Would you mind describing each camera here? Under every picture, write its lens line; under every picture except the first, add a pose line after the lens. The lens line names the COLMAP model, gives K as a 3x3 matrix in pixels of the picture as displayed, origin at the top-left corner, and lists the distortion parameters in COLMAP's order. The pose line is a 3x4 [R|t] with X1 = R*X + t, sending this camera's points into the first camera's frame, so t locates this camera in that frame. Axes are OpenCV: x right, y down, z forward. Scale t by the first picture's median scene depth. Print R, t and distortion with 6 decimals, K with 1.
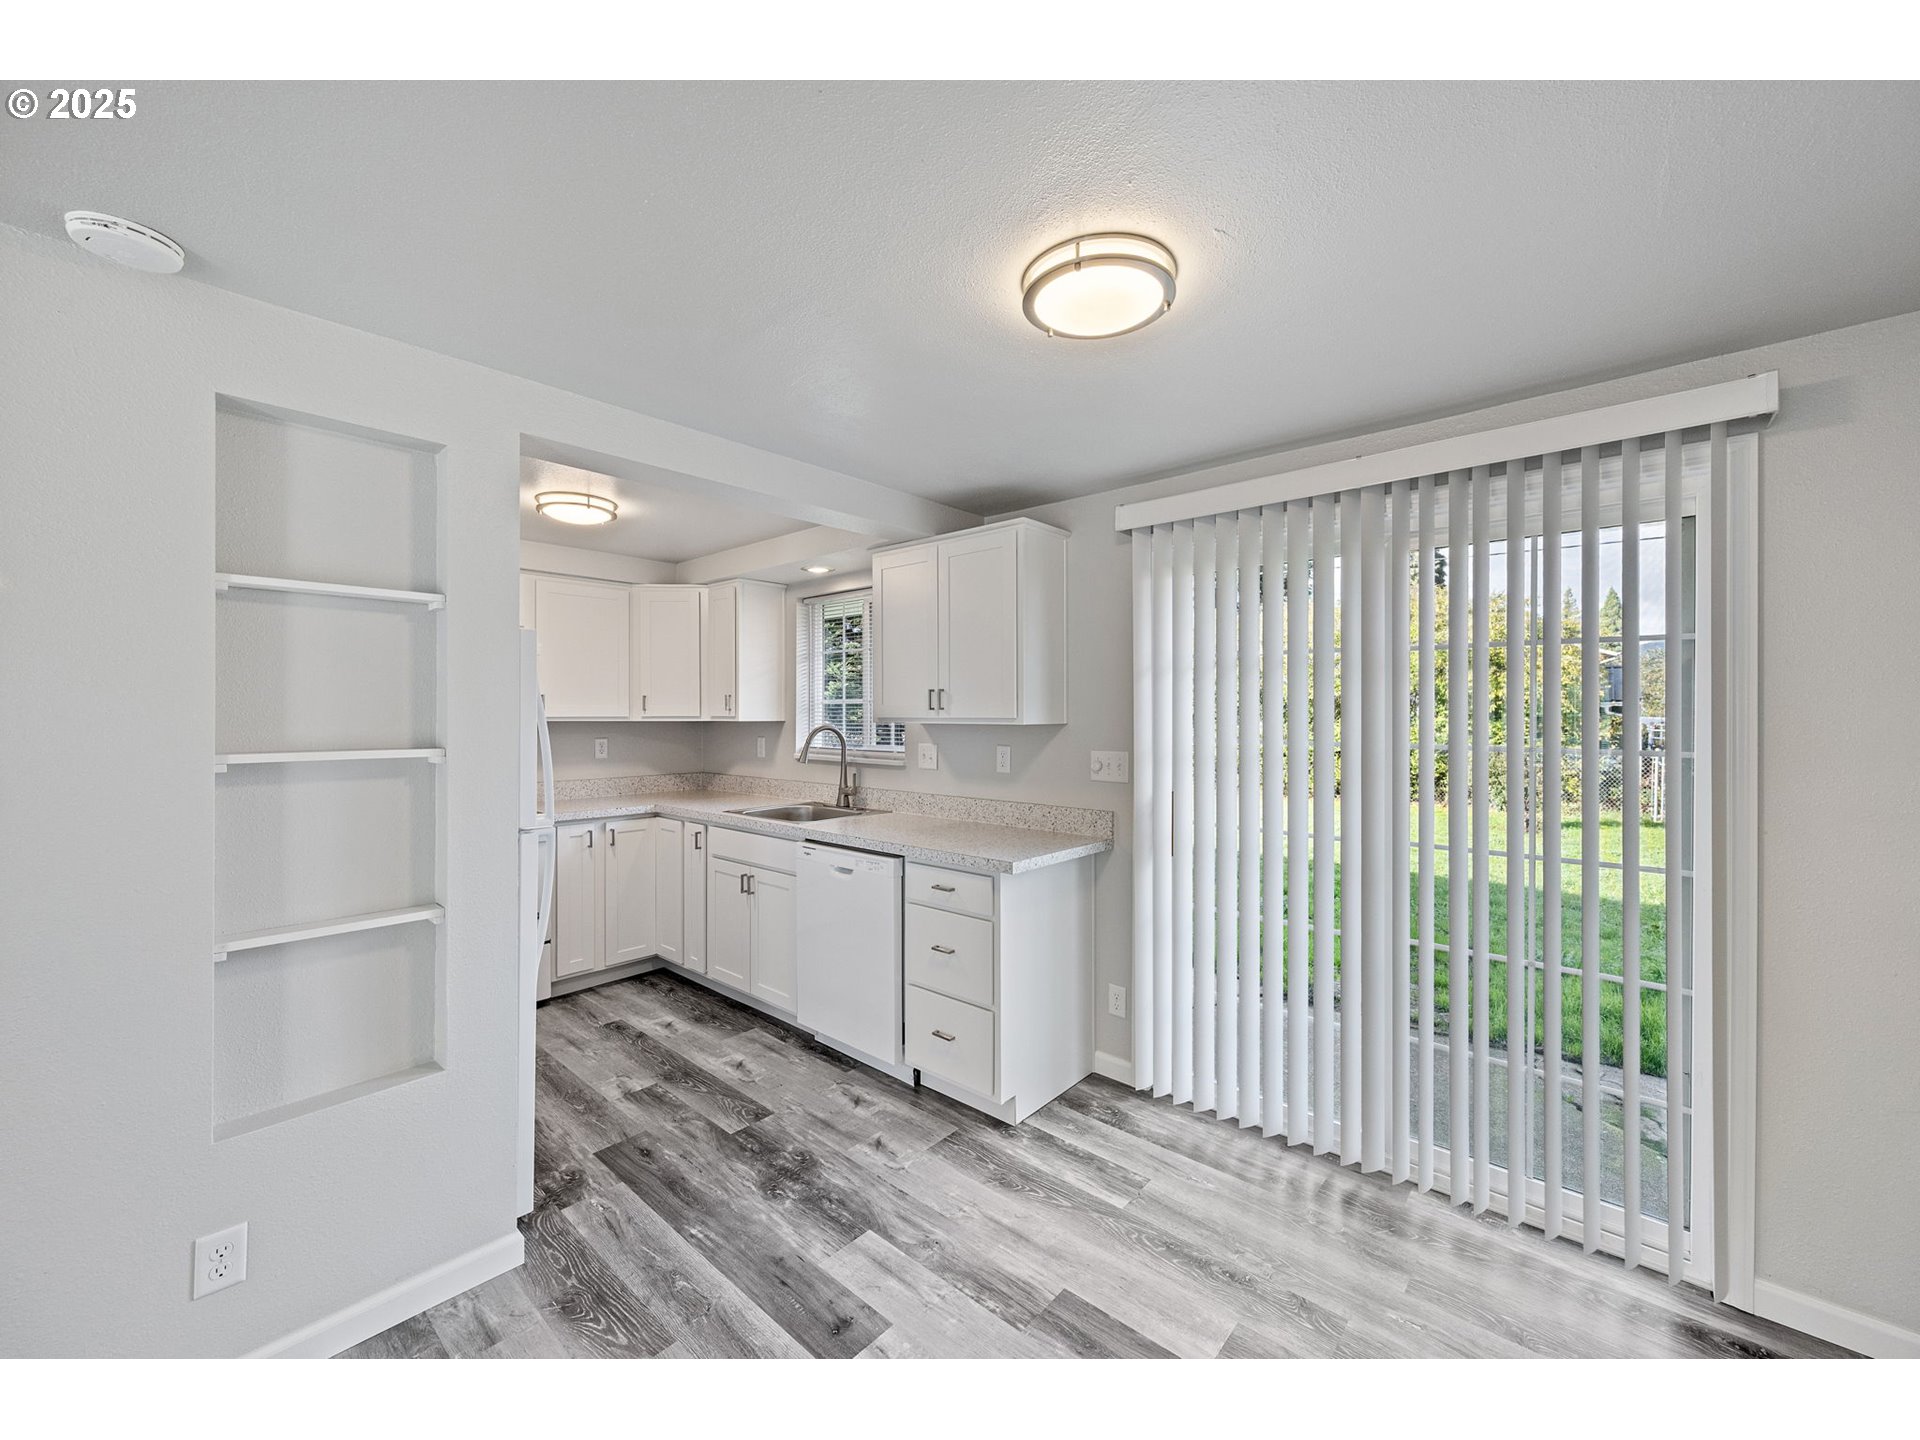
lens RADIAL K [[754.5, 0, 963.1], [0, 754.5, 716.9], [0, 0, 1]] dist [-0.001991, 0.000158]
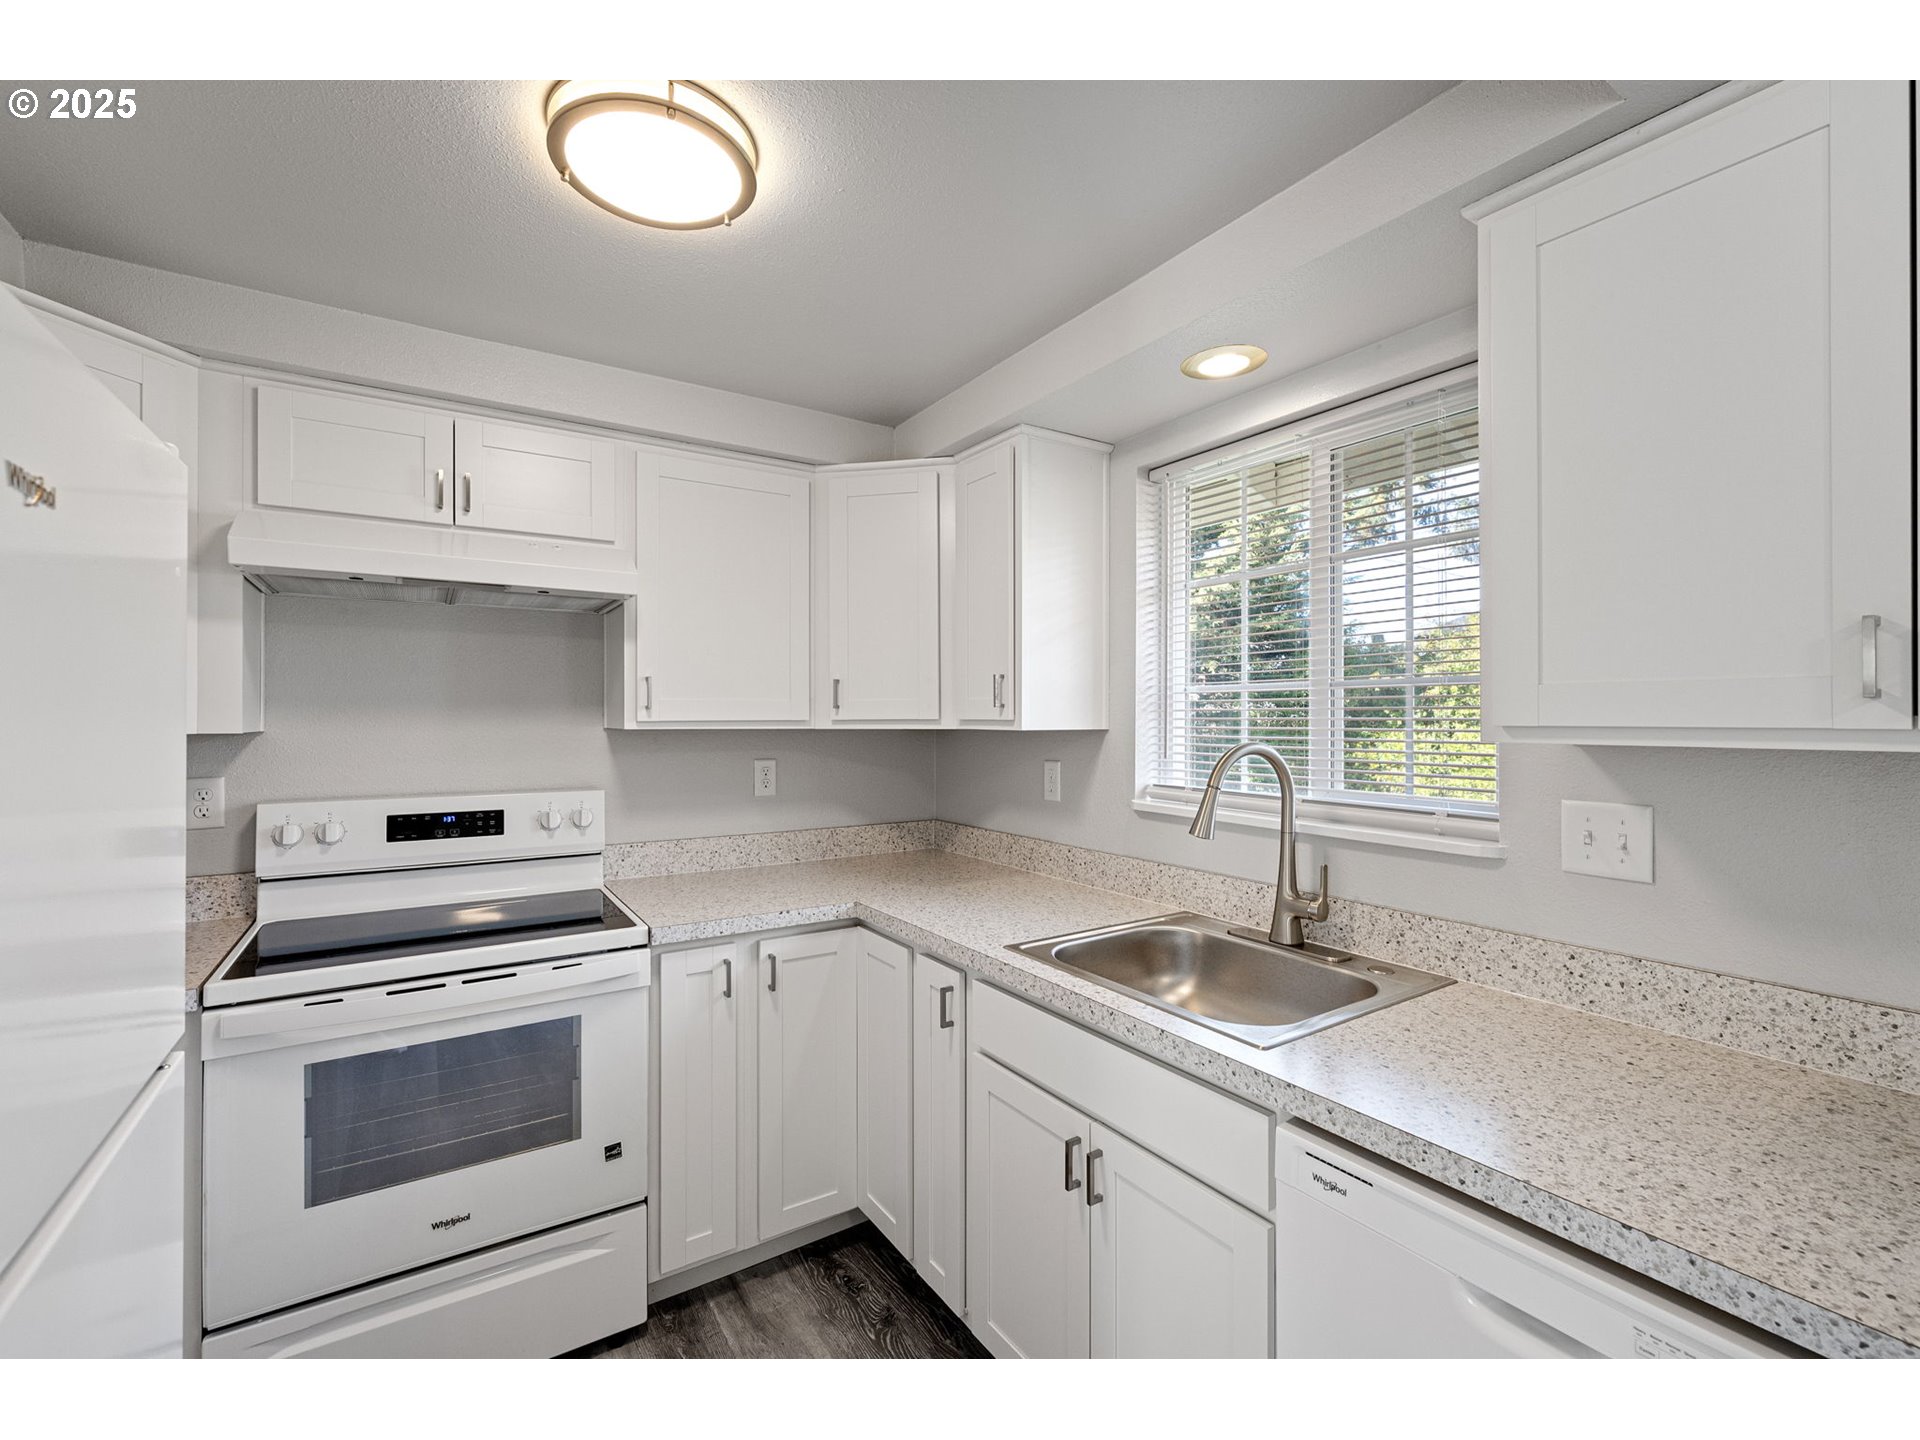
lens RADIAL K [[829.6, 0, 961.0], [0, 829.6, 713.9], [0, 0, 1]] dist [-0.001450, -0.000735]
pose [[0.965175, -0.001890, -0.261598, -0.208931], [0.000724, 0.999989, -0.004555, -0.002168], [0.261604, 0.004207, 0.965166, 0.517106]]
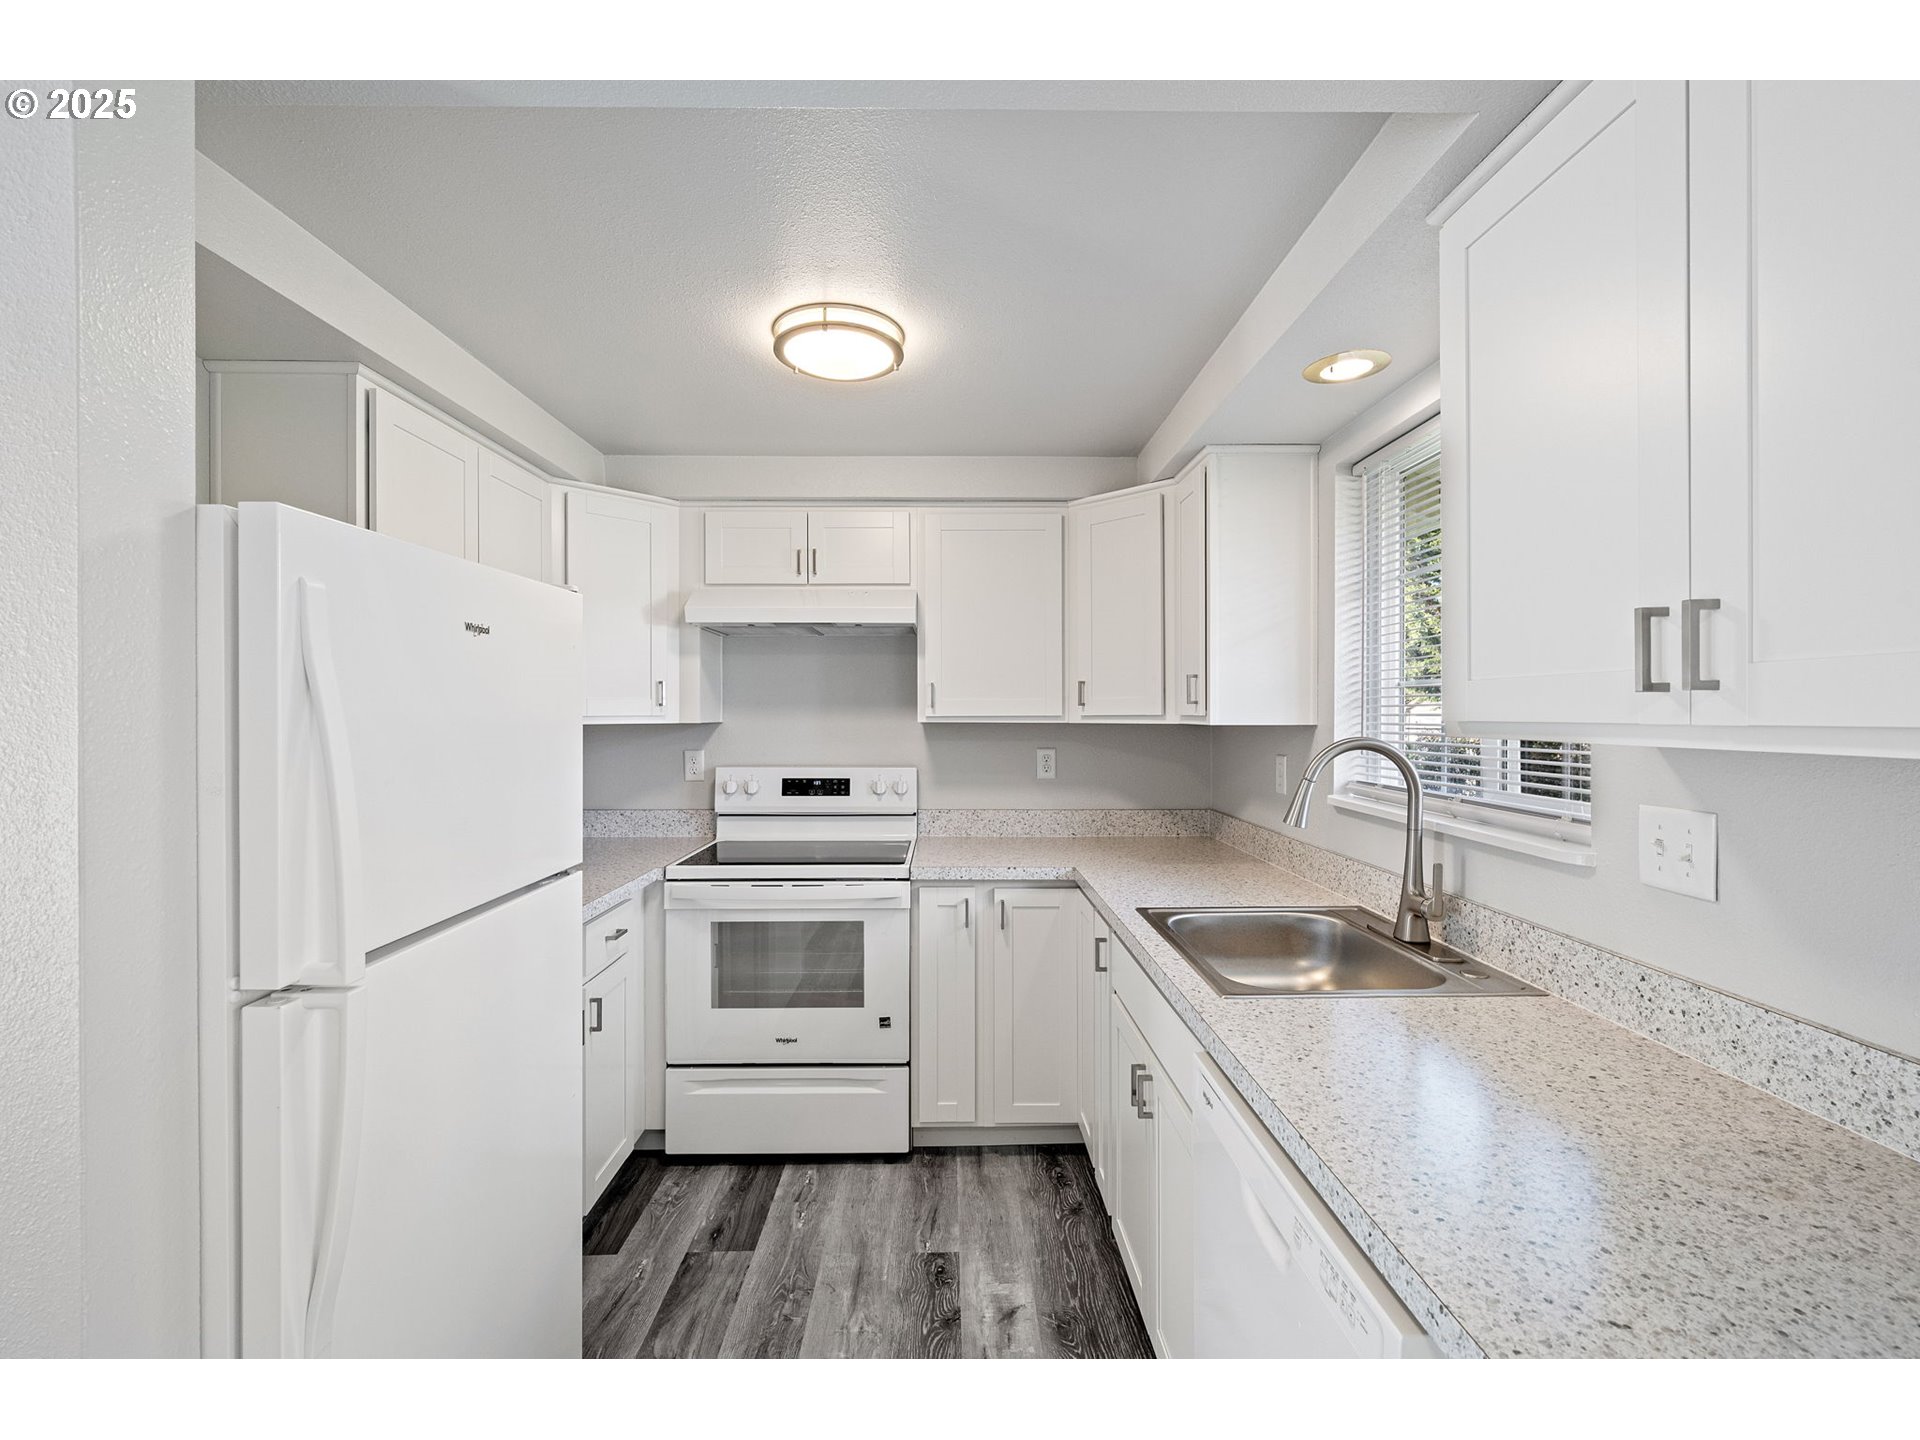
lens RADIAL K [[829.6, 0, 954.1], [0, 829.6, 713.8], [0, 0, 1]] dist [-0.001450, -0.000735]
pose [[0.672760, -0.000946, -0.739860, 0.003466], [0.000584, 1.000000, -0.000747, -0.001647], [0.739861, 0.000070, 0.672760, 0.516325]]
